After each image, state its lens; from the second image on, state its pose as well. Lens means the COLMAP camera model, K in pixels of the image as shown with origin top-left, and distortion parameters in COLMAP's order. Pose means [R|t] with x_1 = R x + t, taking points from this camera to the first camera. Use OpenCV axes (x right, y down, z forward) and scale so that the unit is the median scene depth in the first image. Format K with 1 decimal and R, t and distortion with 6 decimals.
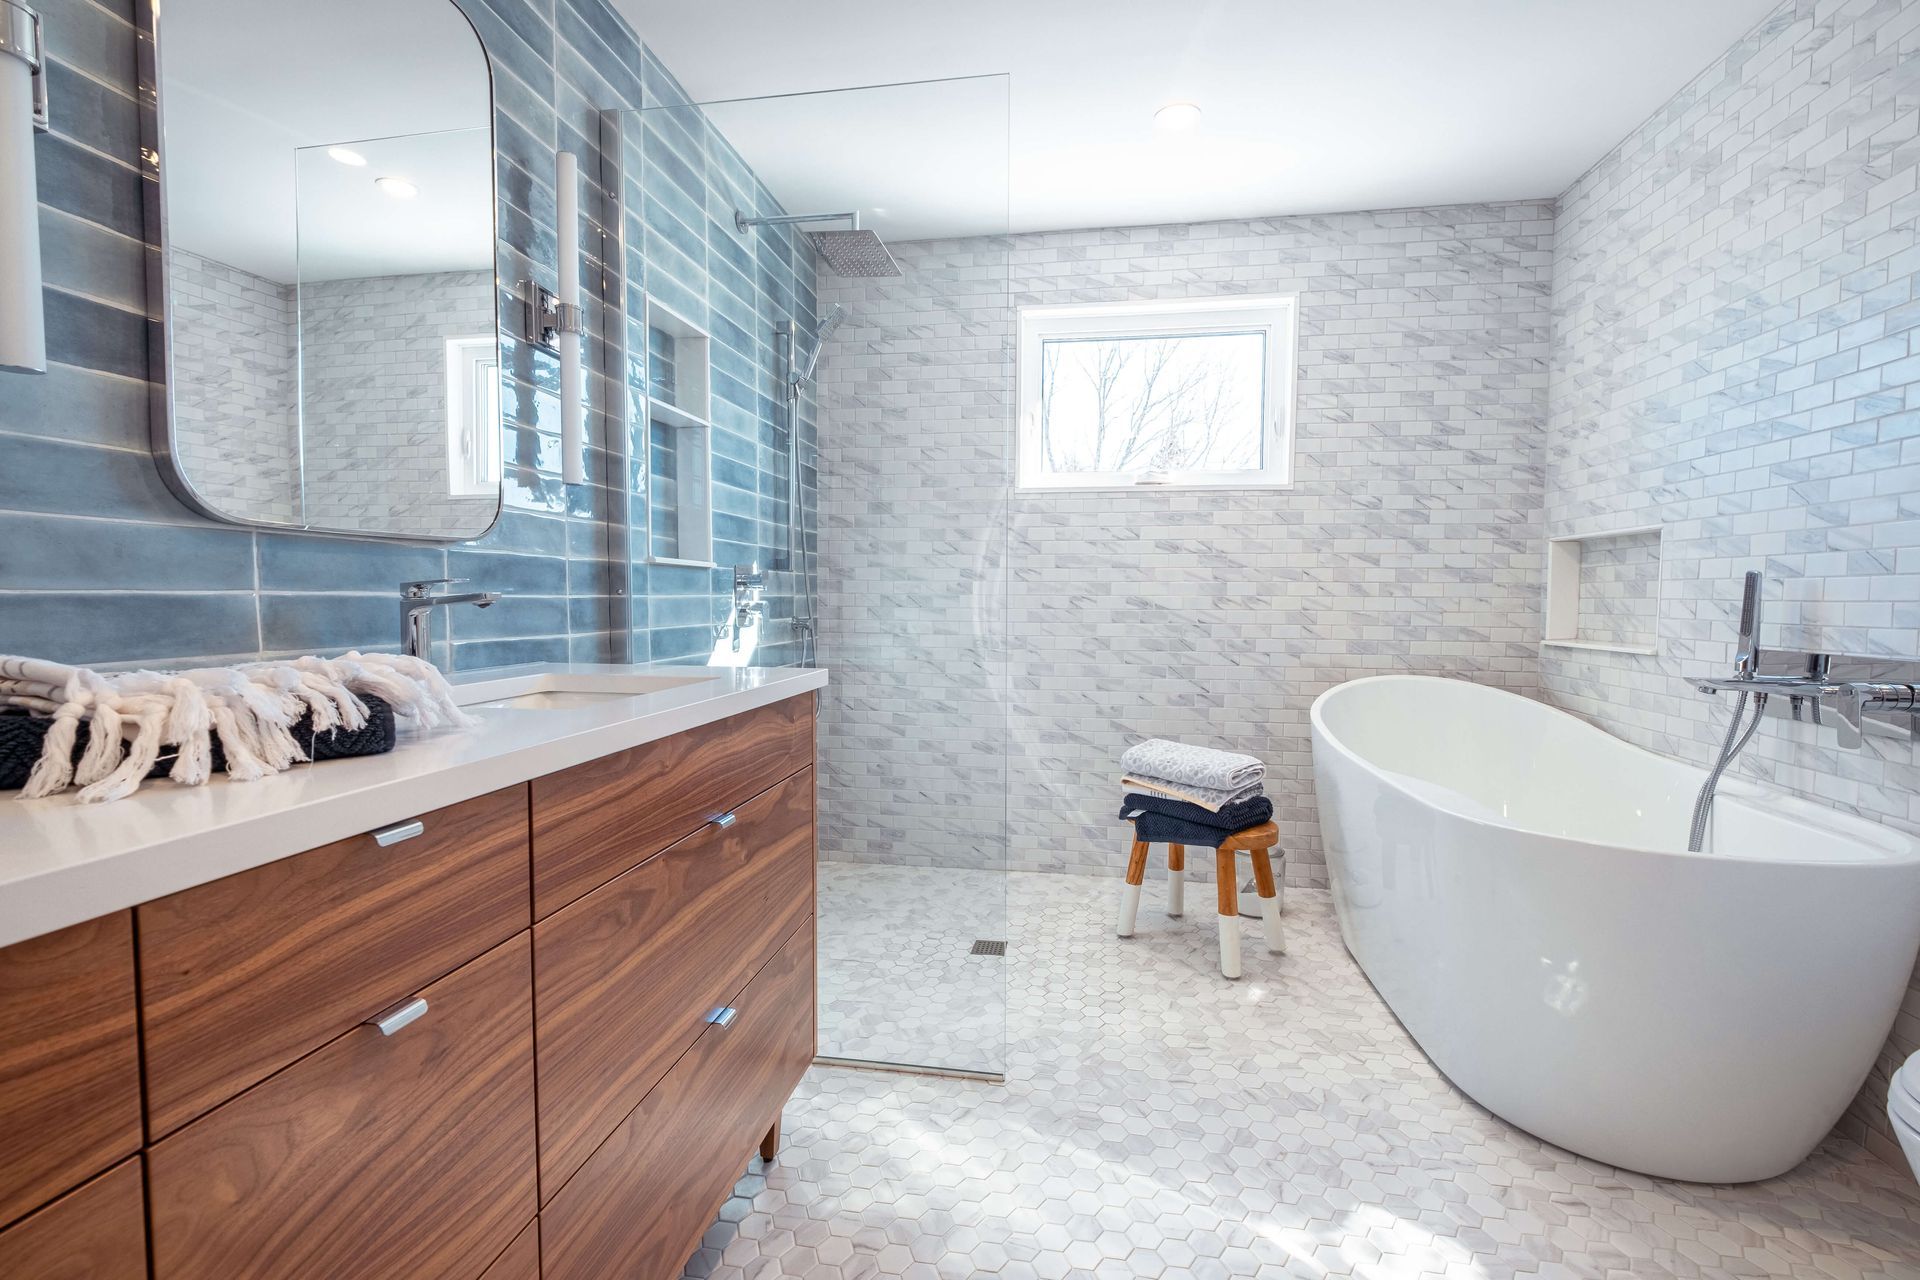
lens RADIAL K [[820.6, 0, 971.5], [0, 820.6, 636.8], [0, 0, 1]] dist [0.002578, -0.005657]
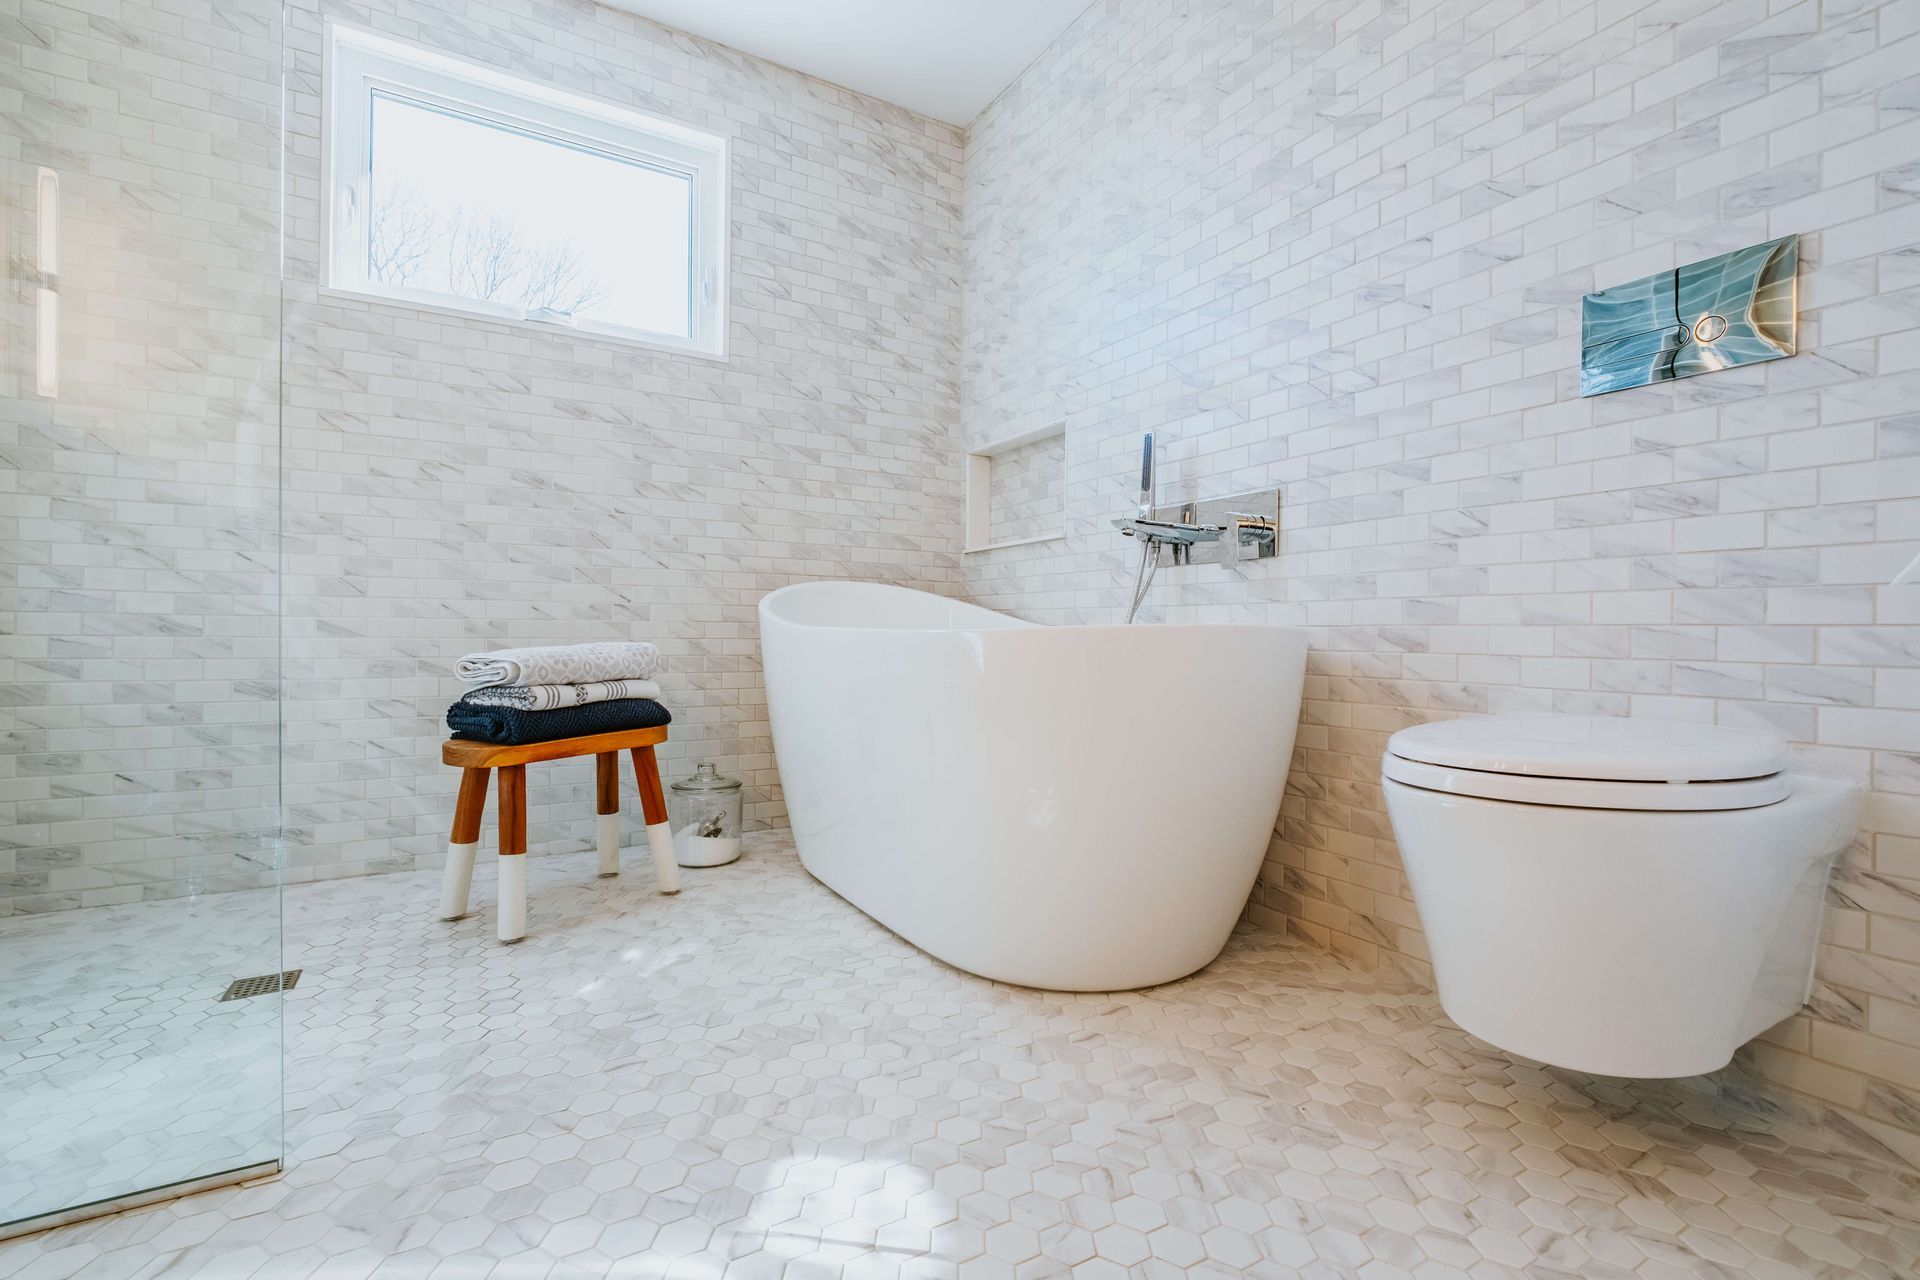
lens RADIAL K [[845.9, 0, 967.6], [0, 845.9, 638.2], [0, 0, 1]] dist [0.007656, -0.007571]
pose [[0.770399, -0.003034, 0.637554, 0.021680], [0.025468, 0.999337, -0.026020, 0.138914], [-0.637053, 0.036283, 0.769966, 0.178030]]
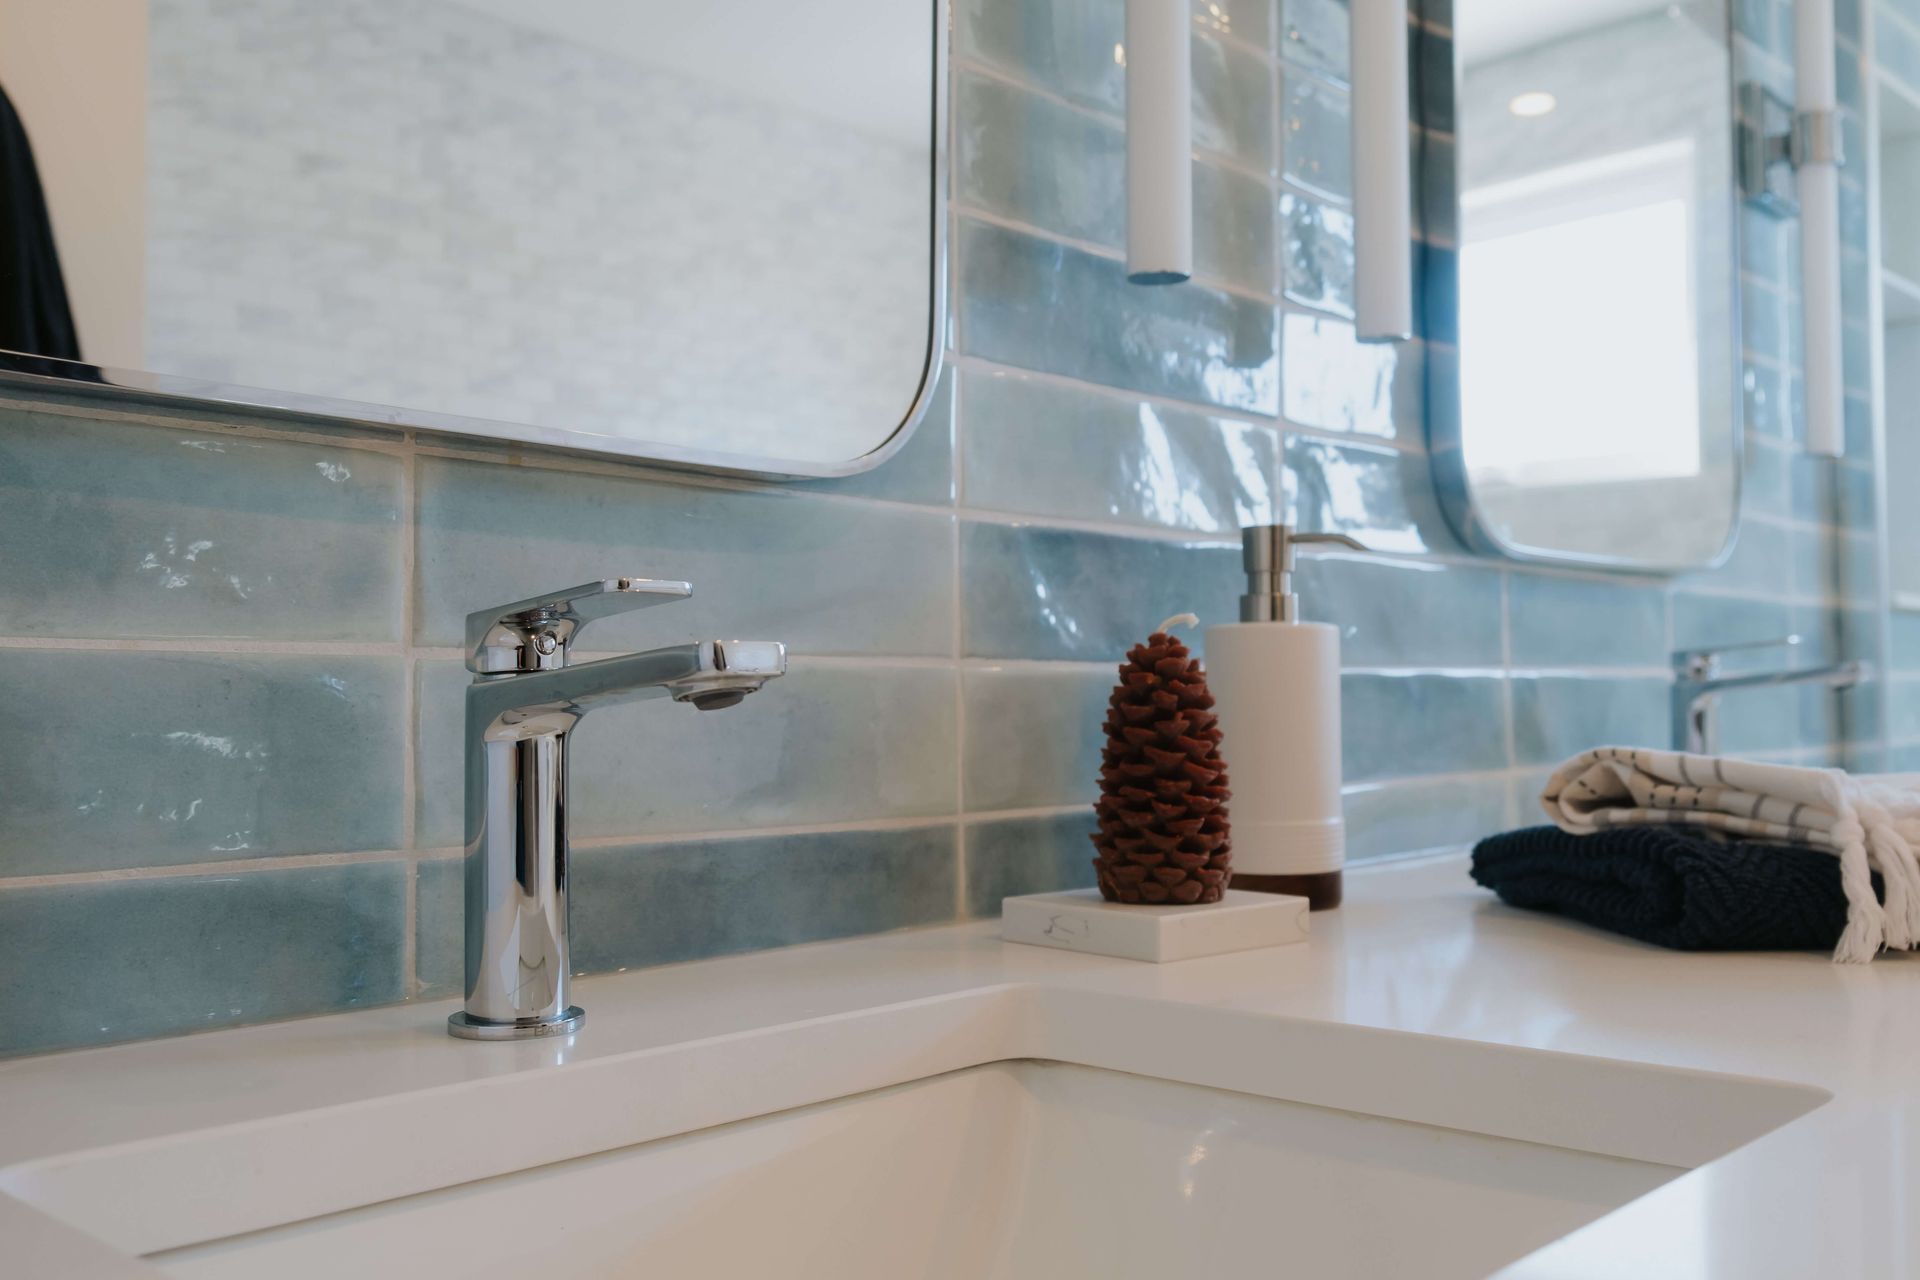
lens RADIAL K [[1762.8, 0, 1002.0], [0, 1762.8, 634.4], [0, 0, 1]] dist [0.007930, 0.000000]
pose [[0.833745, -0.031555, -0.551247, -0.178732], [-0.014210, 0.996809, -0.078551, 0.010567], [0.551967, 0.073324, 0.830636, -0.108282]]
